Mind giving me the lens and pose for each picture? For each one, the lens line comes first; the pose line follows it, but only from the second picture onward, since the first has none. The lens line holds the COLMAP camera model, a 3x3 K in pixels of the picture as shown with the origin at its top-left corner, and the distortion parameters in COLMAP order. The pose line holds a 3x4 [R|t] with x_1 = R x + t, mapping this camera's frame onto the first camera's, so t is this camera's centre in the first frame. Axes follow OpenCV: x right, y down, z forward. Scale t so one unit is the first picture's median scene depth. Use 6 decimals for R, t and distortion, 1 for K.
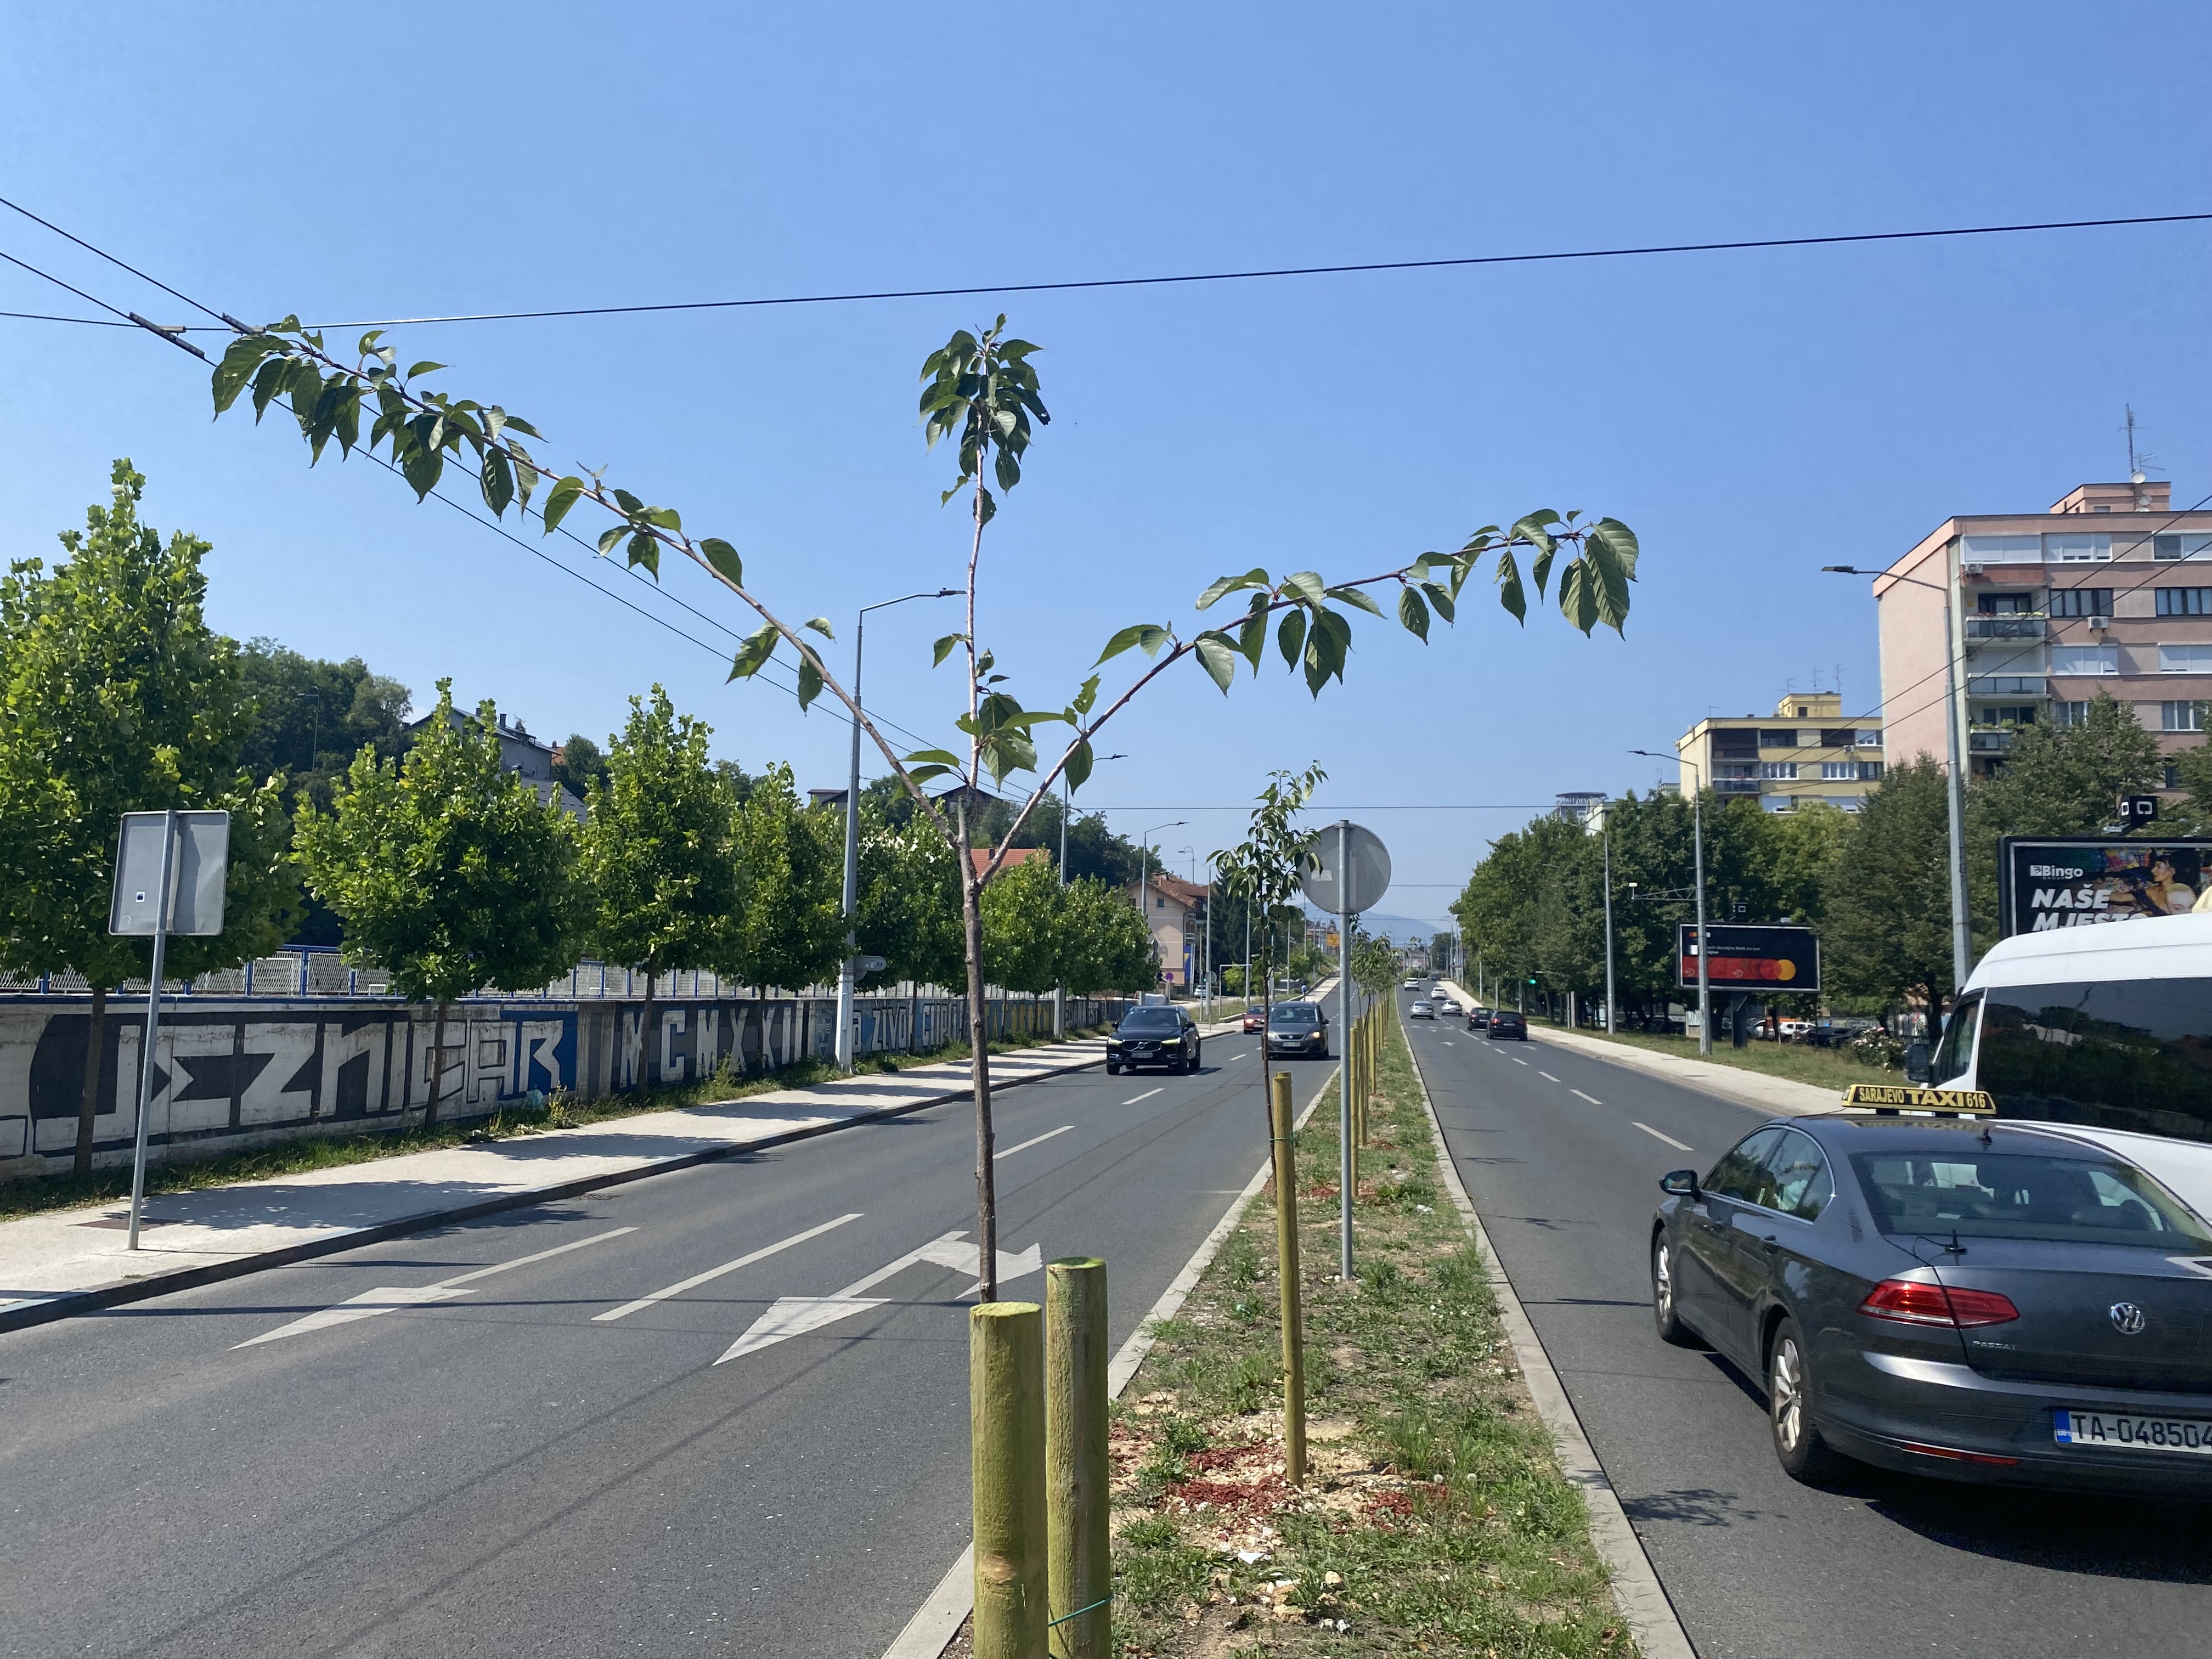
lens RADIAL K [[1649.4, 0, 1097.5], [0, 1649.4, 801.2], [0, 0, 1]] dist [0.100831, -0.250771]
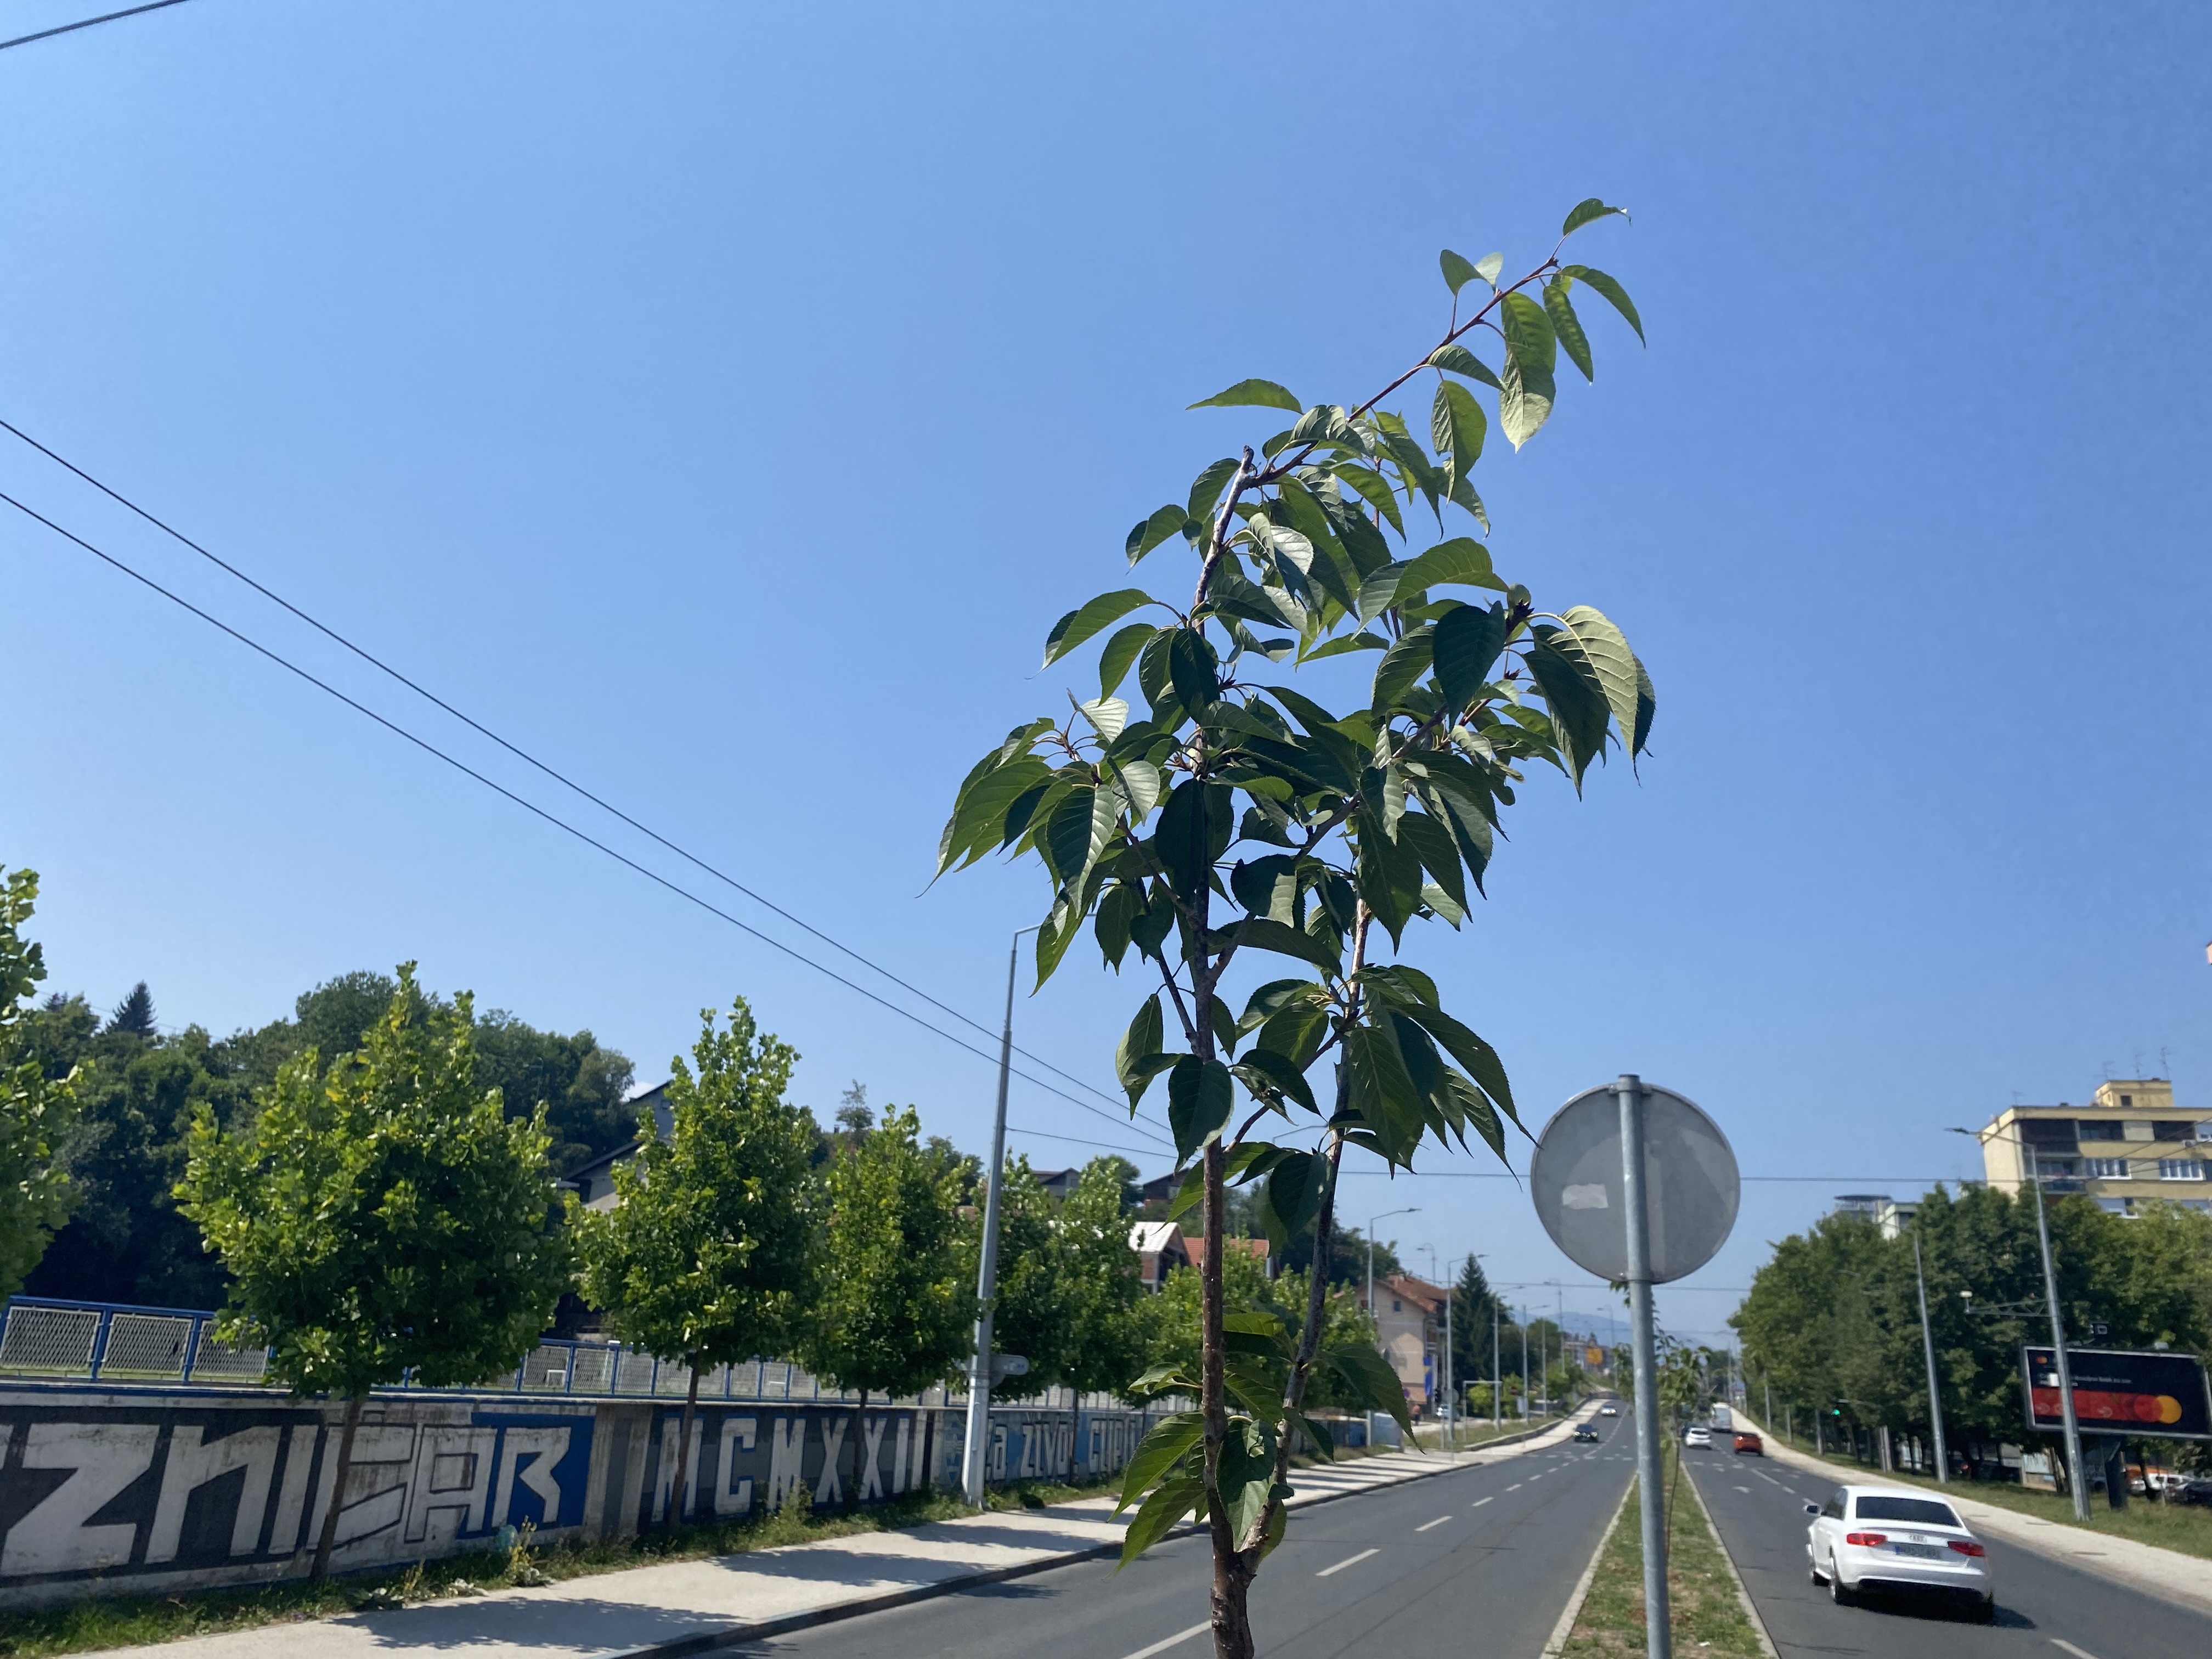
lens RADIAL K [[1643.0, 0, 1127.7], [0, 1643.0, 818.6], [0, 0, 1]] dist [0.005705, -0.001691]
pose [[0.992138, -0.009563, -0.124780, 0.024955], [-0.018639, 0.974663, -0.222900, 0.017221], [0.123750, 0.223474, 0.966822, 0.183566]]
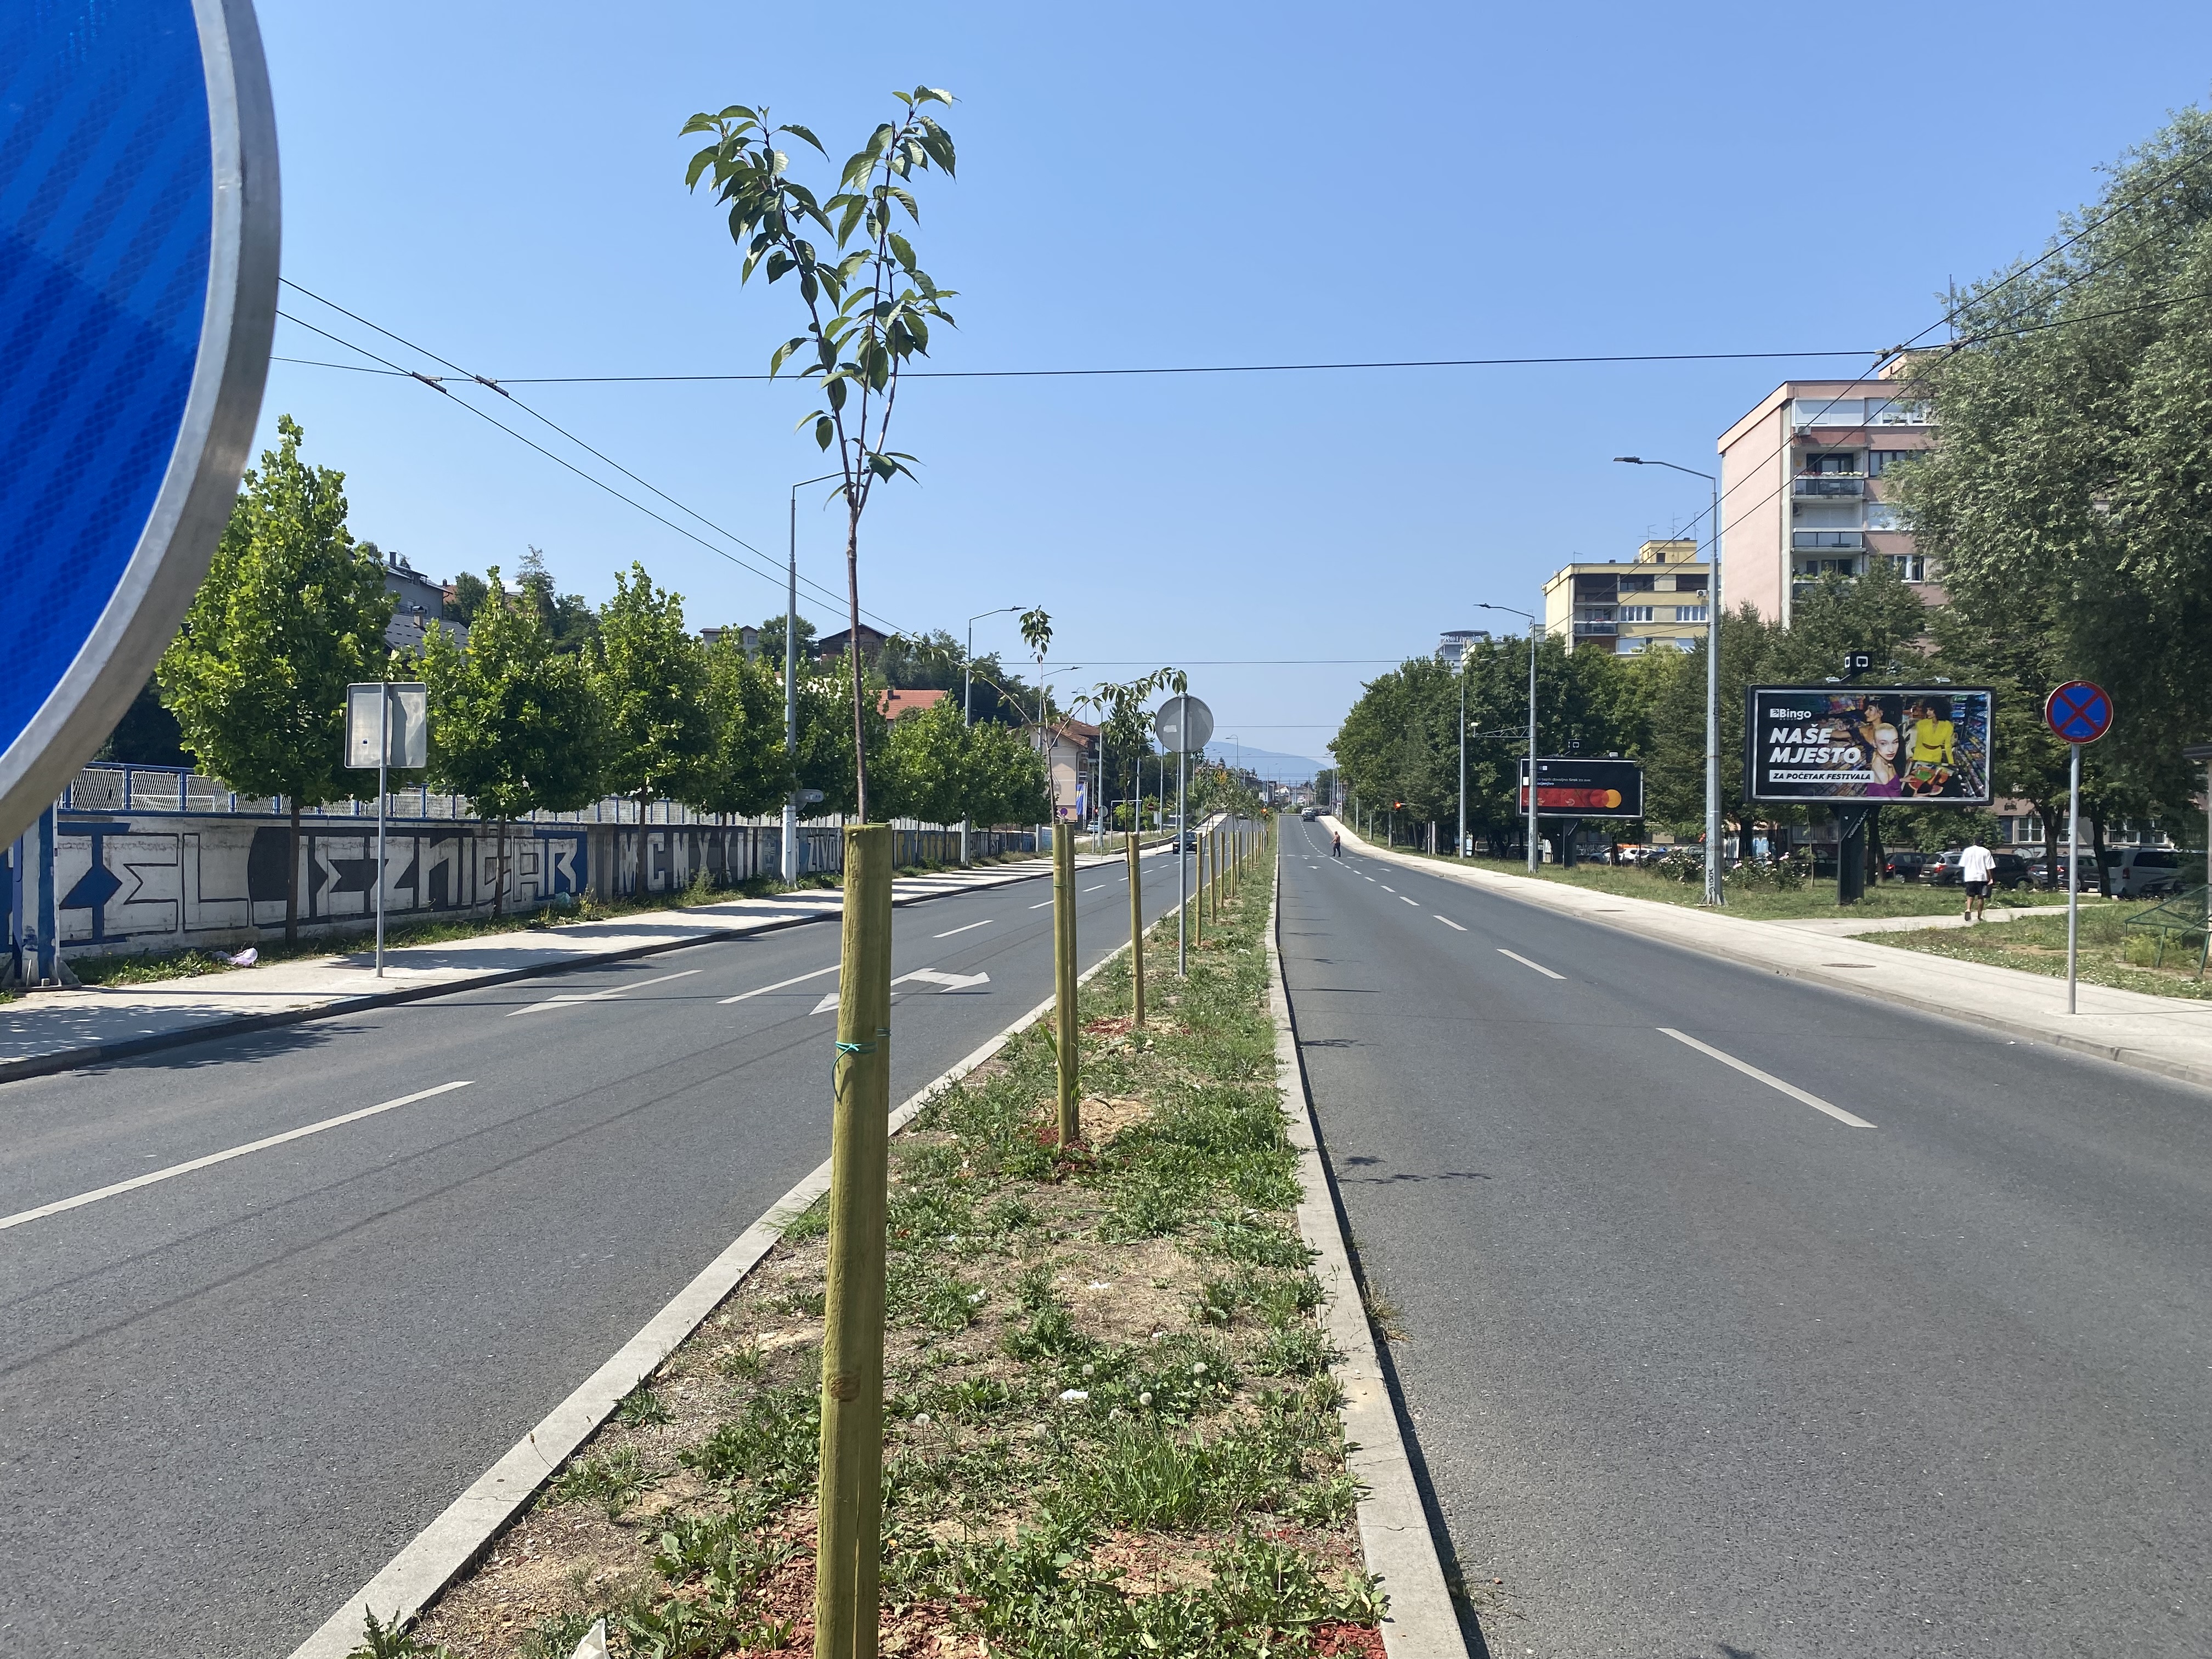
lens RADIAL K [[1685.6, 0, 1106.0], [0, 1685.6, 829.5], [0, 0, 1]] dist [0.132499, -0.329525]
pose [[0.997565, -0.007172, 0.069369, -0.012831], [-0.000727, 0.993575, 0.113169, -0.014662], [-0.069735, -0.112944, 0.991151, -0.221137]]
